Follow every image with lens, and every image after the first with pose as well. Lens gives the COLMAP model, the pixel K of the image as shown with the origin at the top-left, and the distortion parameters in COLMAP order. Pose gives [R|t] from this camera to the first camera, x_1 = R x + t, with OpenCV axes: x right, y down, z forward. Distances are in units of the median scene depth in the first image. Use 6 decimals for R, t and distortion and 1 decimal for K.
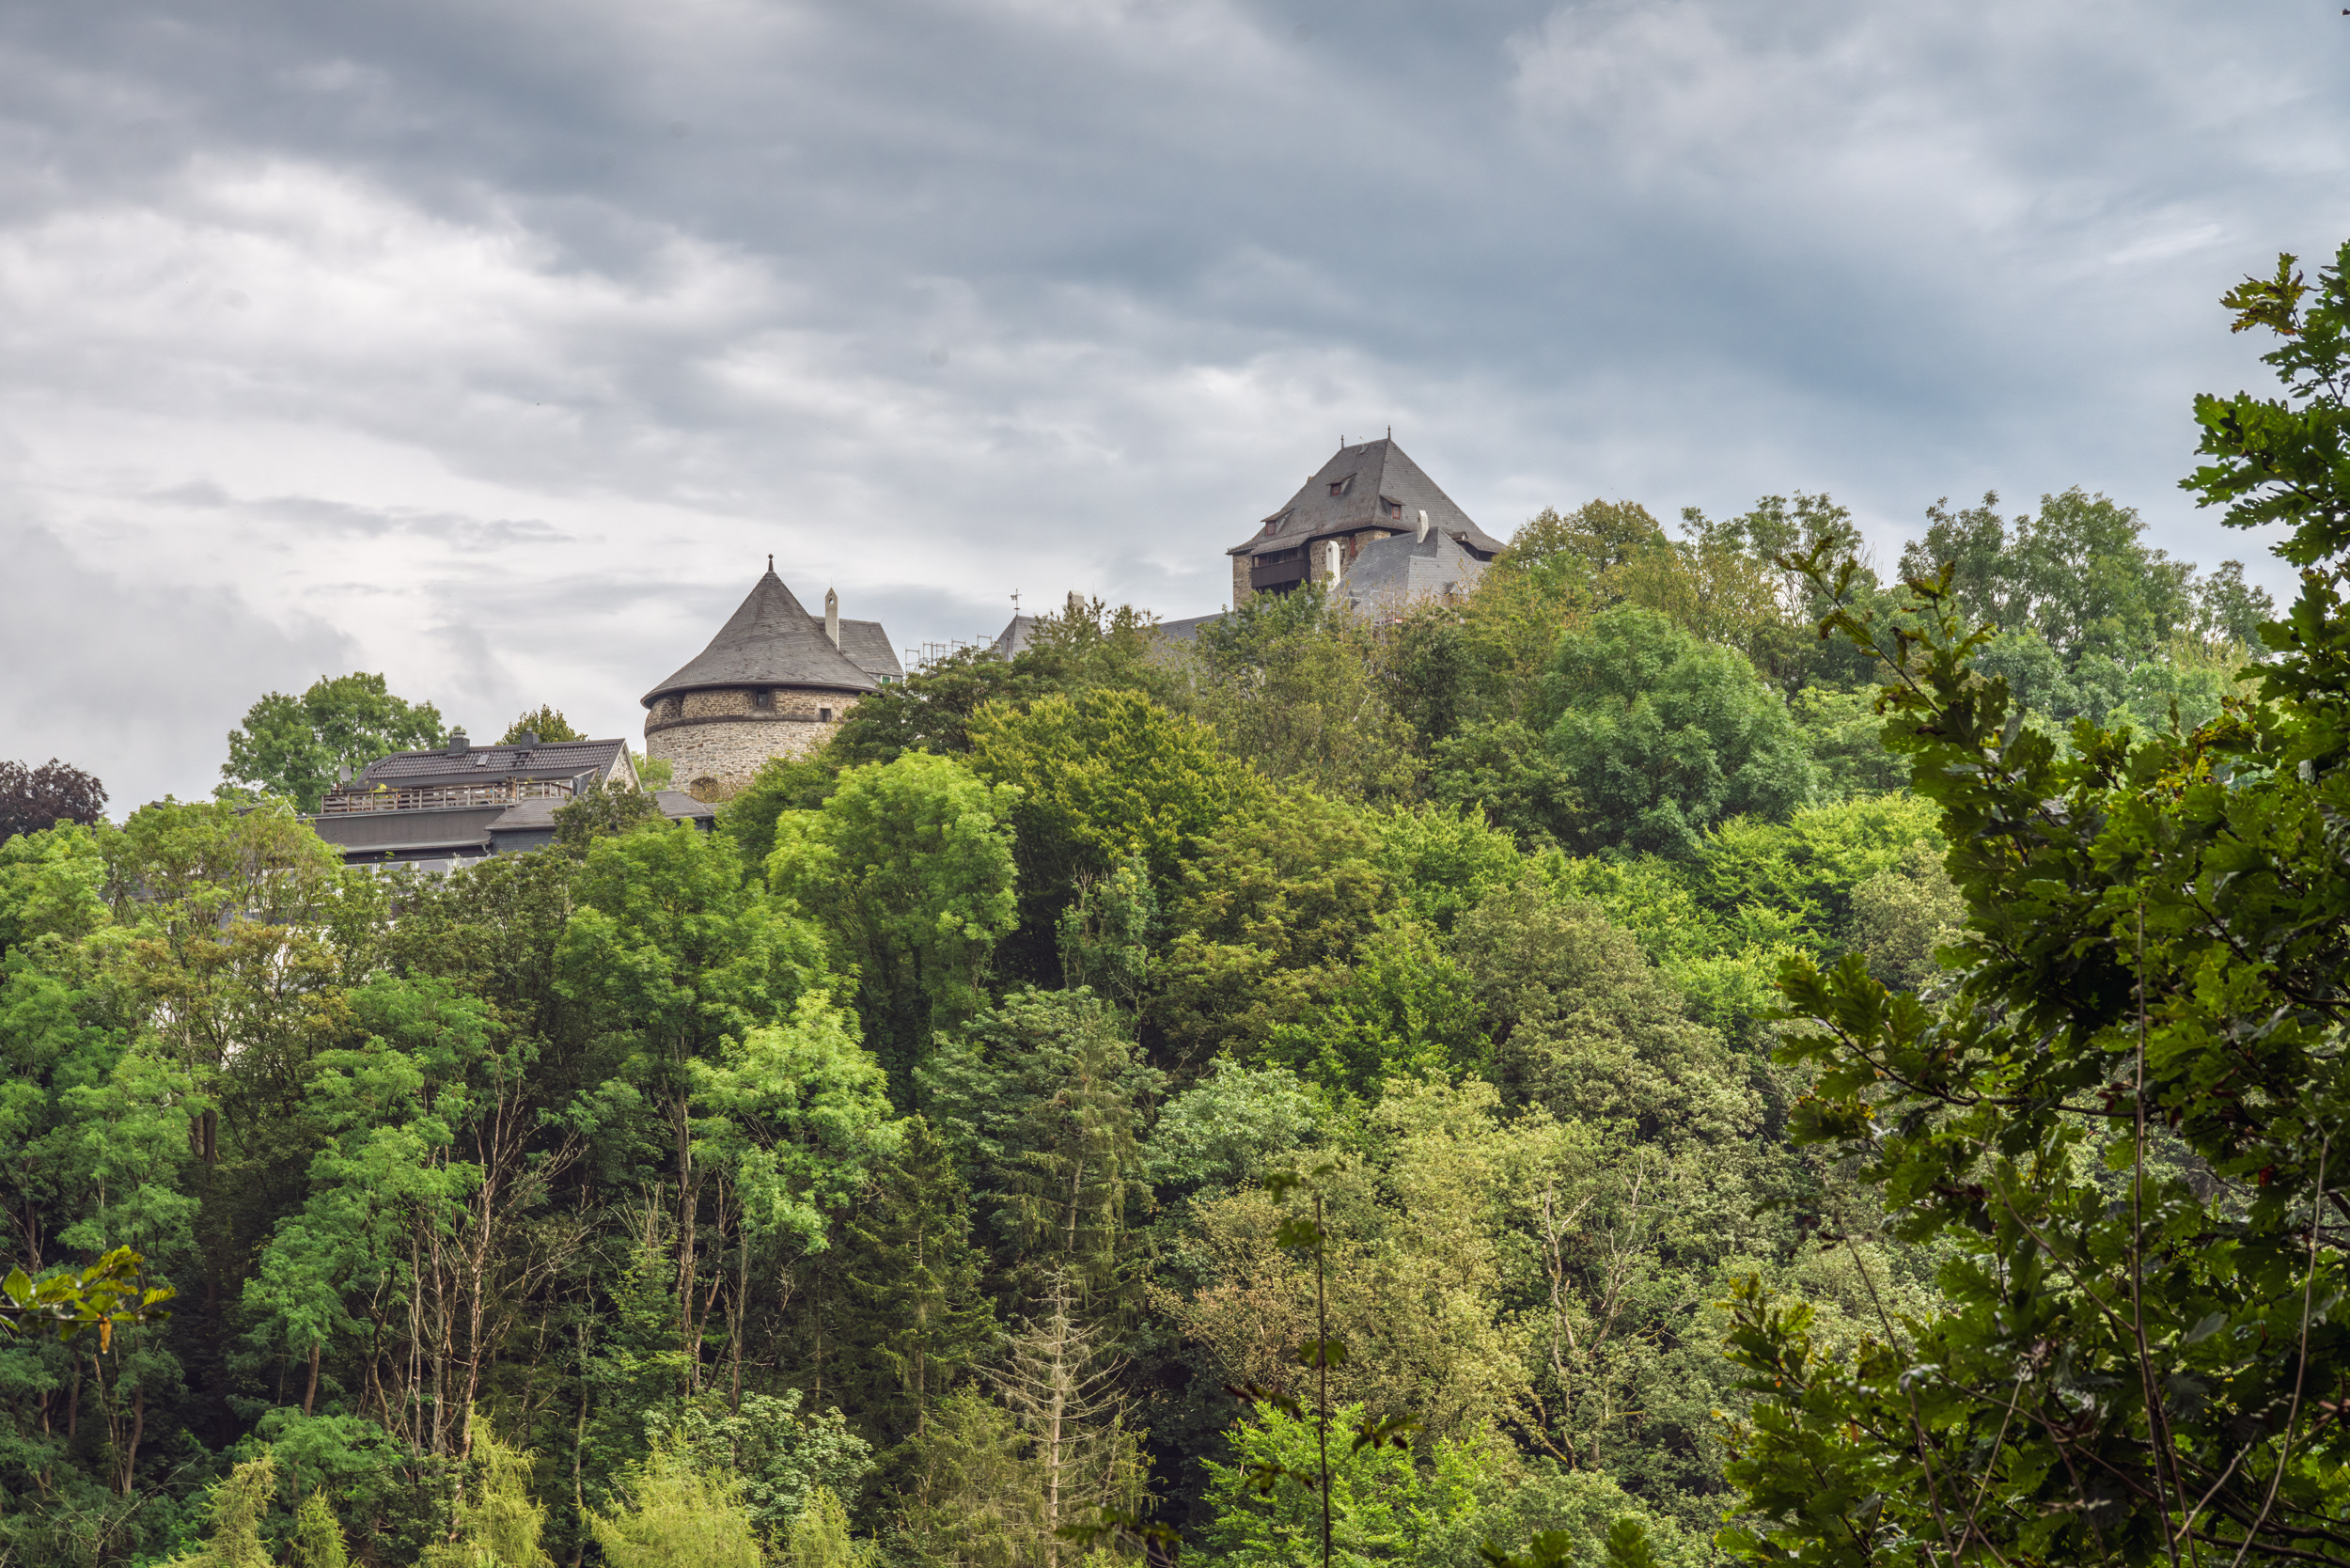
lens RADIAL K [[4338.0, 0, 1175.0], [0, 4338.0, 784.0], [0, 0, 1]] dist [-0.017837, 2.153201]
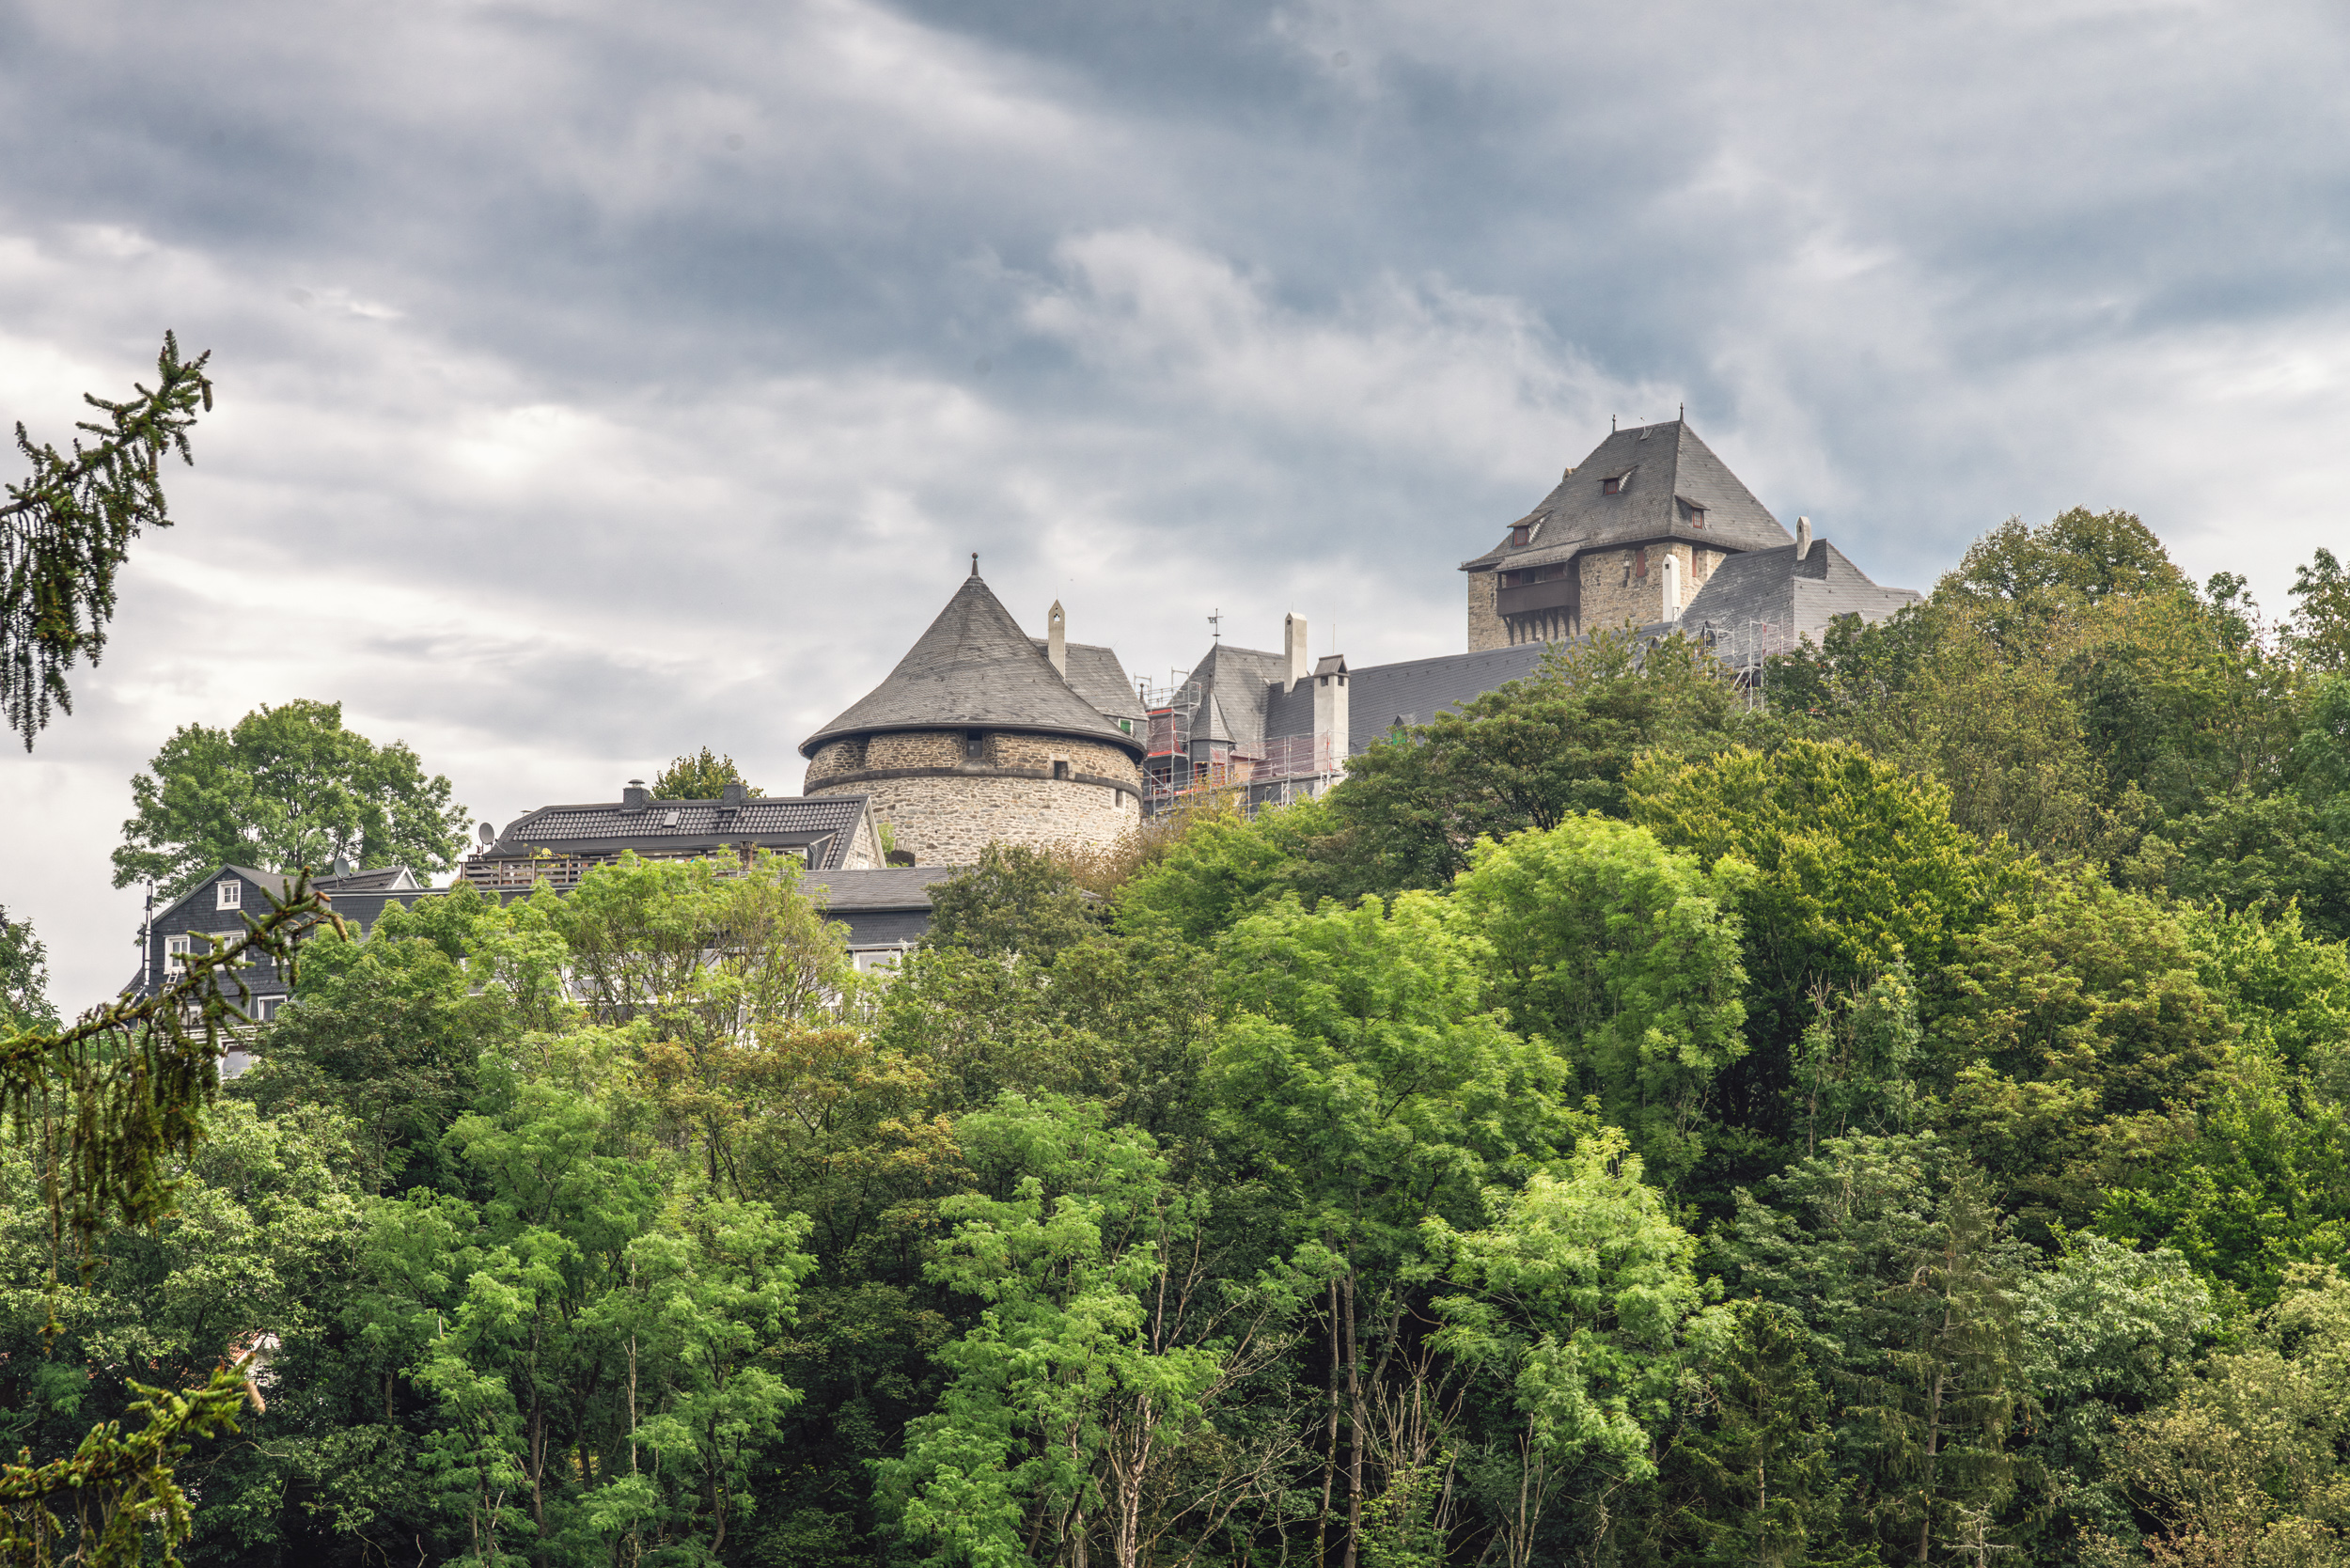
lens RADIAL K [[5835.4, 0, 1175.0], [0, 5835.4, 784.0], [0, 0, 1]] dist [-0.009964, 0.245705]
pose [[0.998349, 0.023177, 0.052559, -0.187900], [-0.022226, 0.999580, -0.018595, 0.007698], [-0.052968, 0.017396, 0.998445, 0.000746]]
